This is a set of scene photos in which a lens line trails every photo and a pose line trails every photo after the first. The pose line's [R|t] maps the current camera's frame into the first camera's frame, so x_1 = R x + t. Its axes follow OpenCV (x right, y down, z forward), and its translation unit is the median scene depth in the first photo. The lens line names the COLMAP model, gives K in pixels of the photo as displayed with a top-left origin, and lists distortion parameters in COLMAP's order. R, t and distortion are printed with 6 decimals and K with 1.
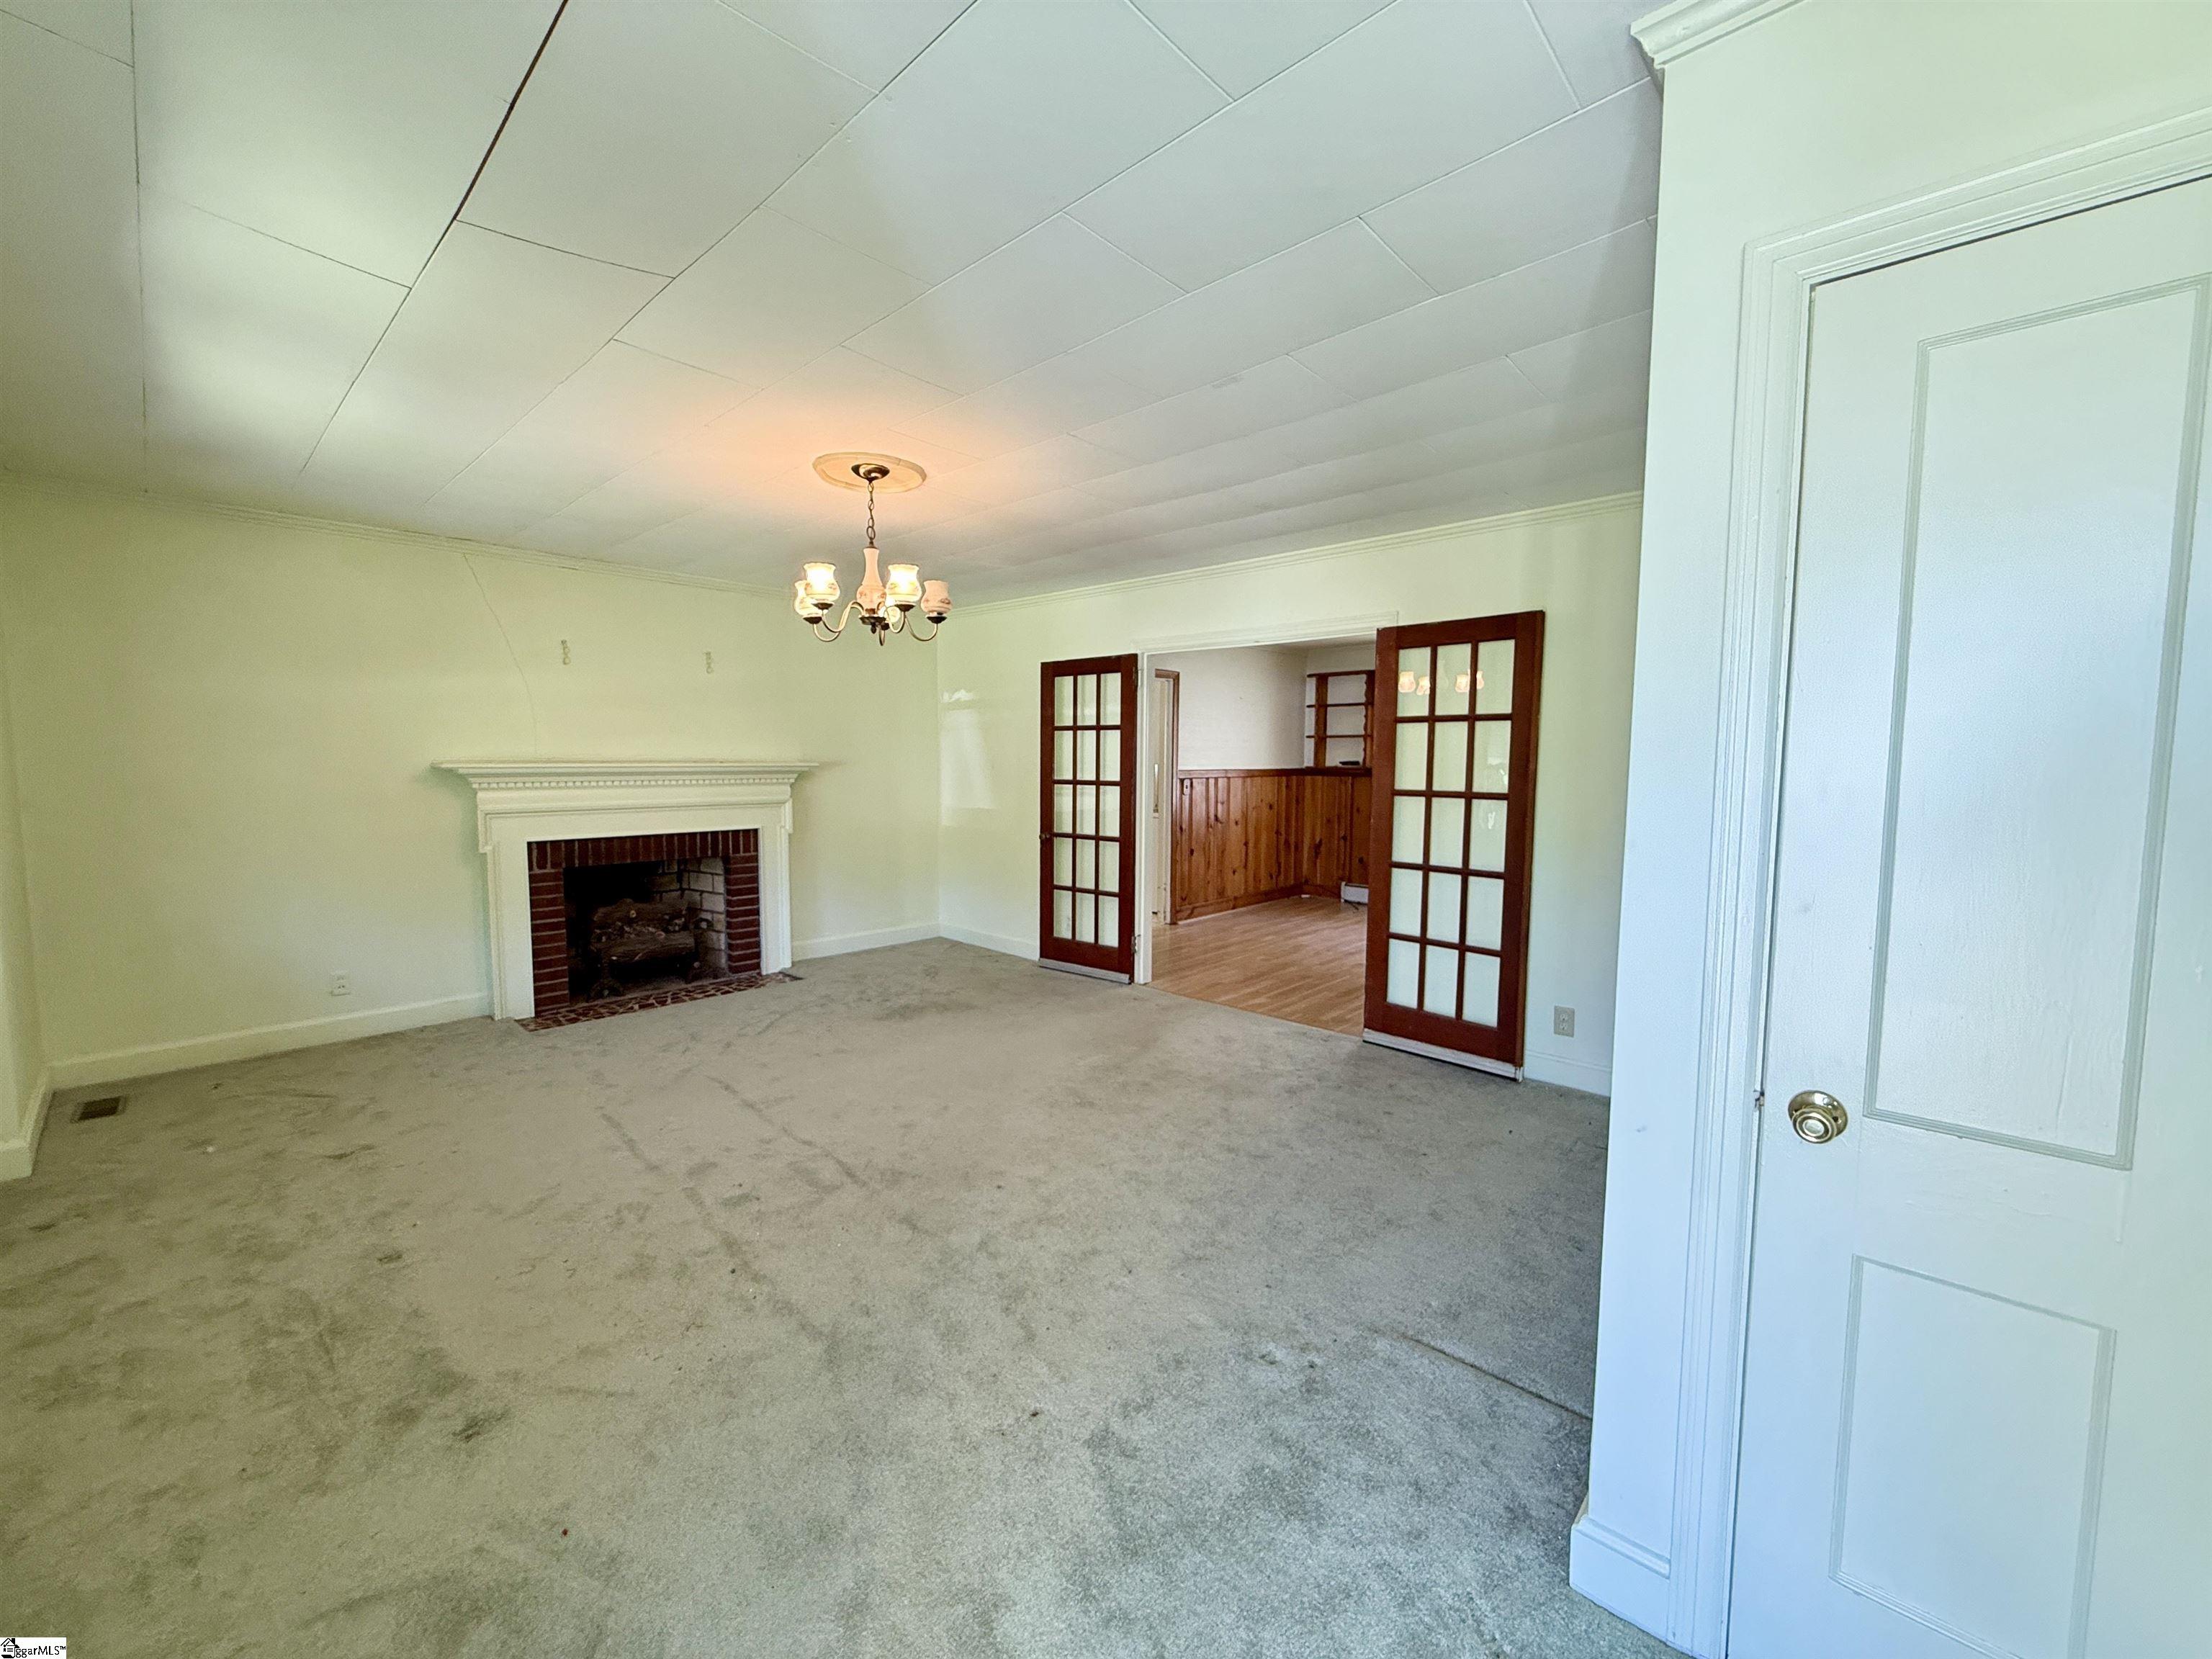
lens RADIAL K [[883.9, 0, 1104.0], [0, 883.9, 831.3], [0, 0, 1]] dist [-0.001276, 0.000357]
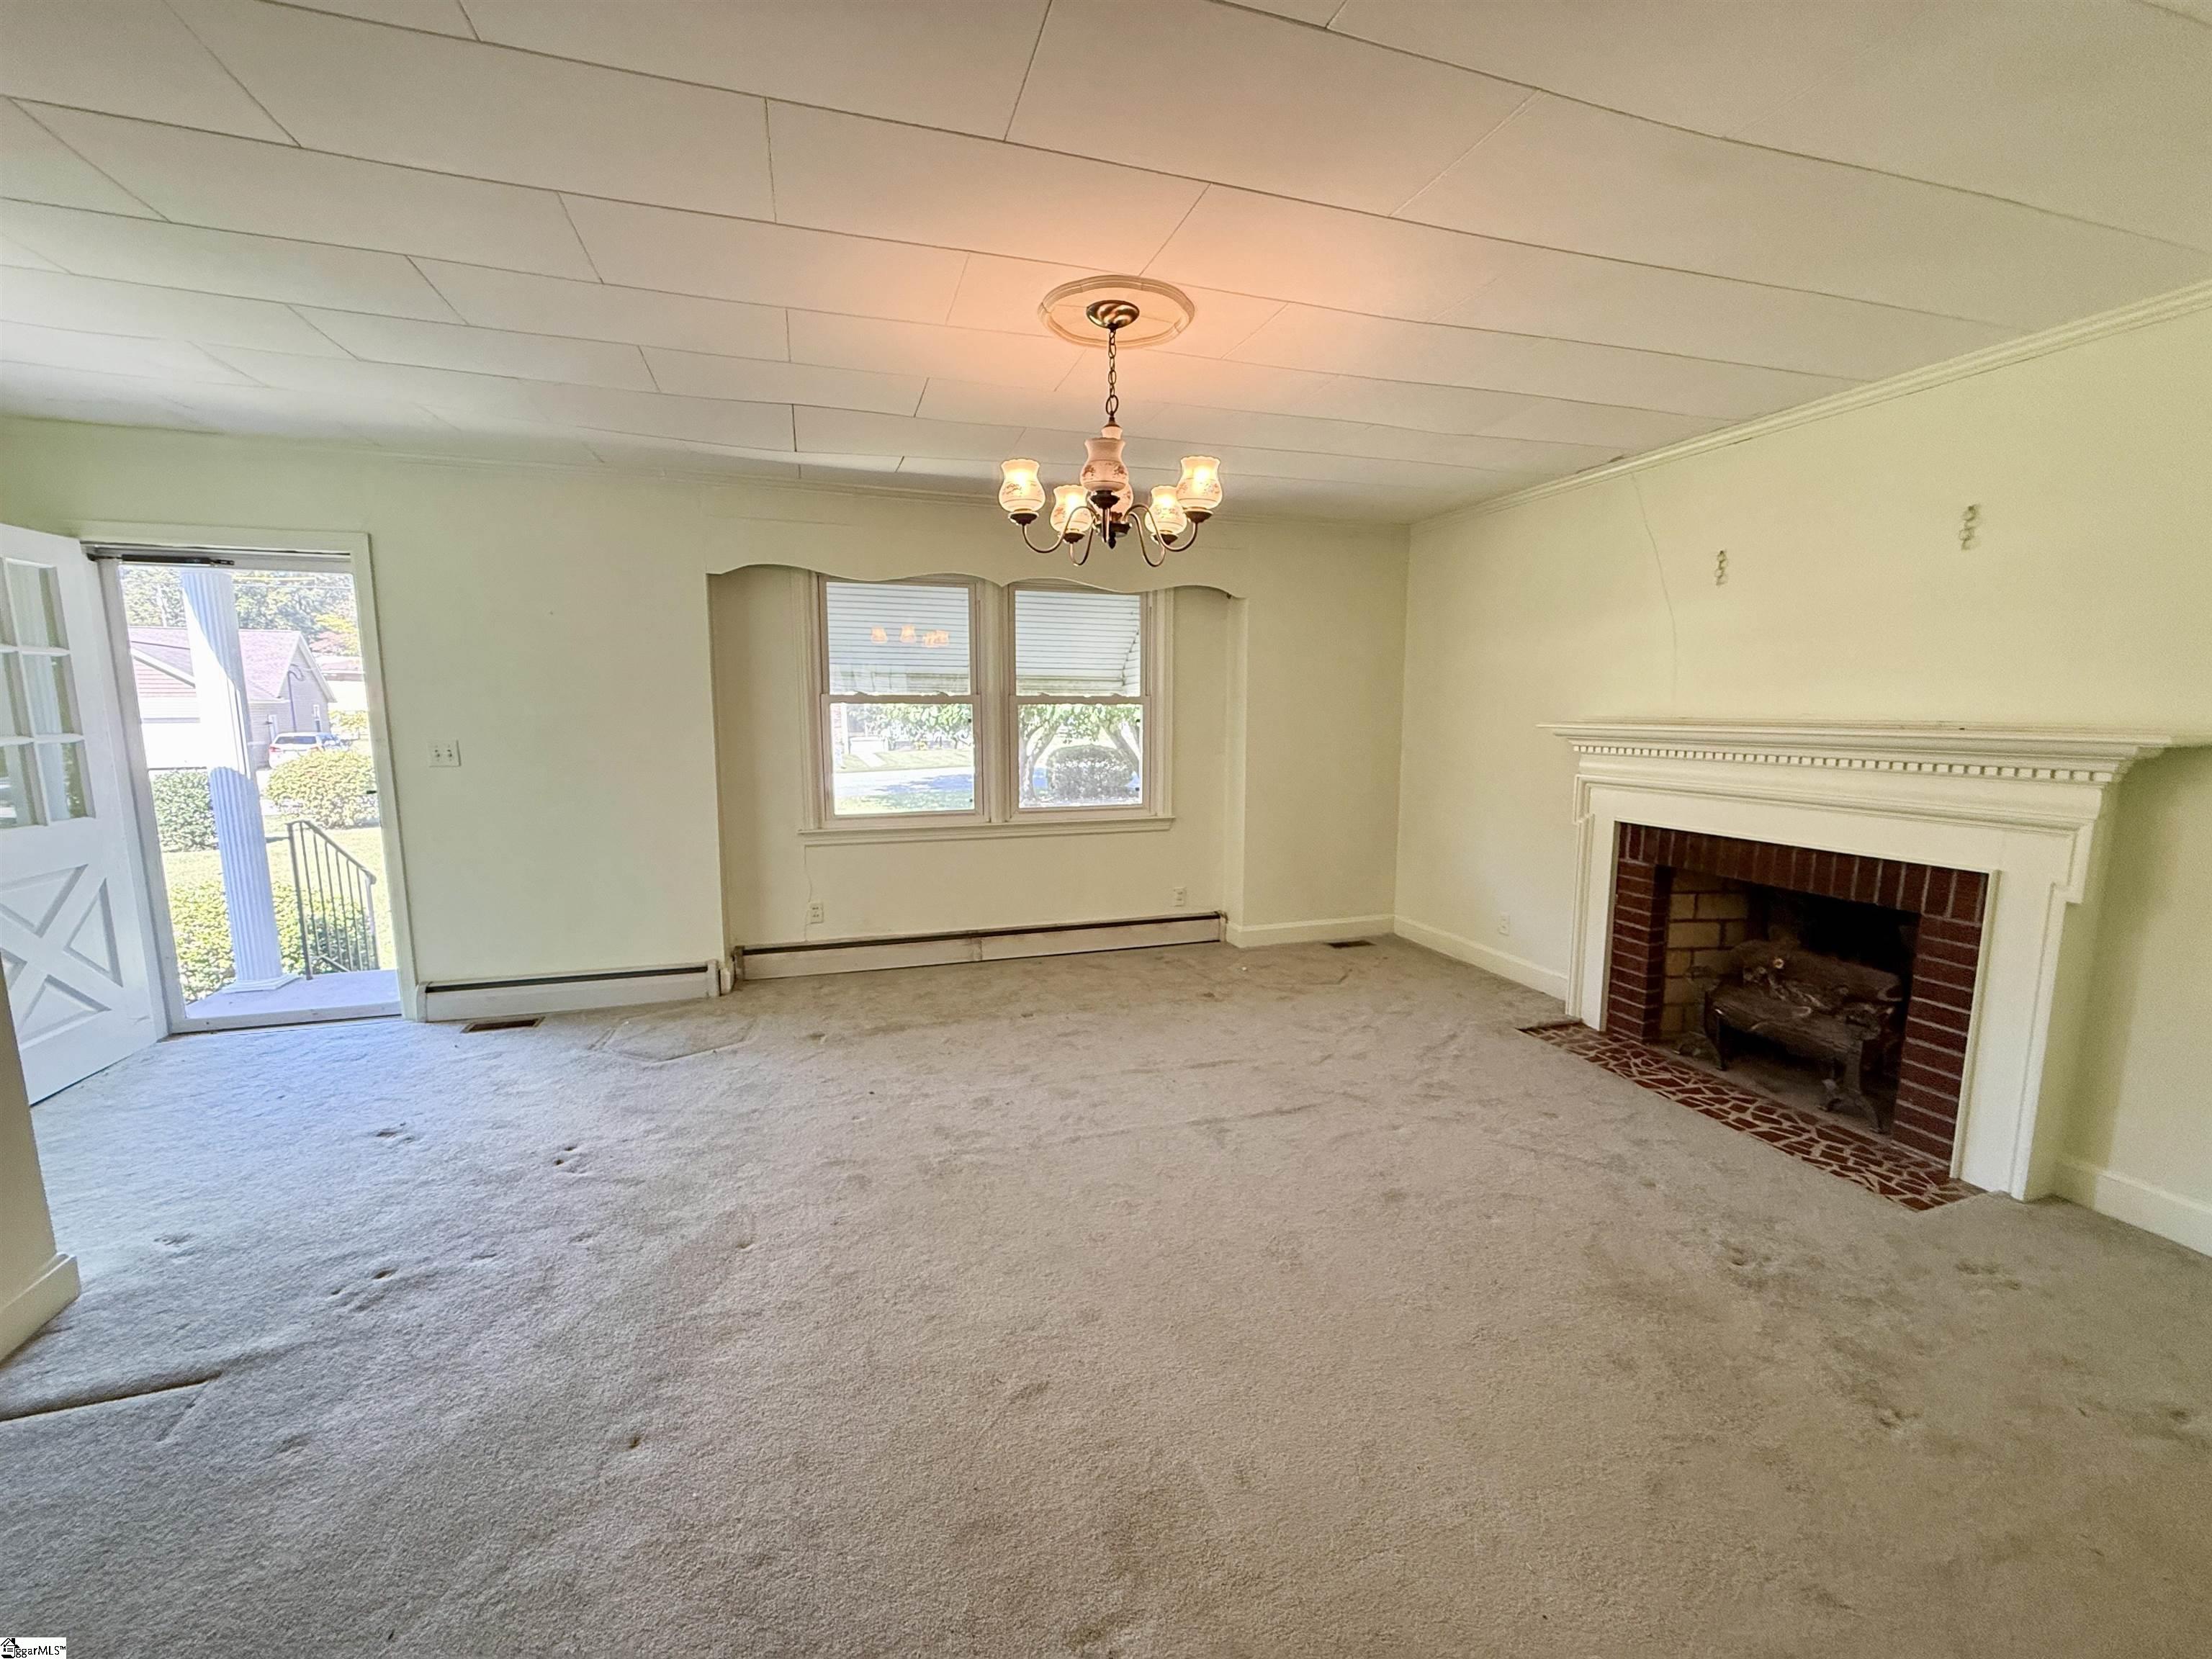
lens RADIAL K [[883.9, 0, 1104.0], [0, 883.9, 831.3], [0, 0, 1]] dist [-0.001276, 0.000357]
pose [[-0.491081, 0.116429, -0.863298, 0.274528], [-0.071441, 0.982307, 0.173118, -0.084390], [0.868179, 0.146690, -0.474075, 0.957561]]
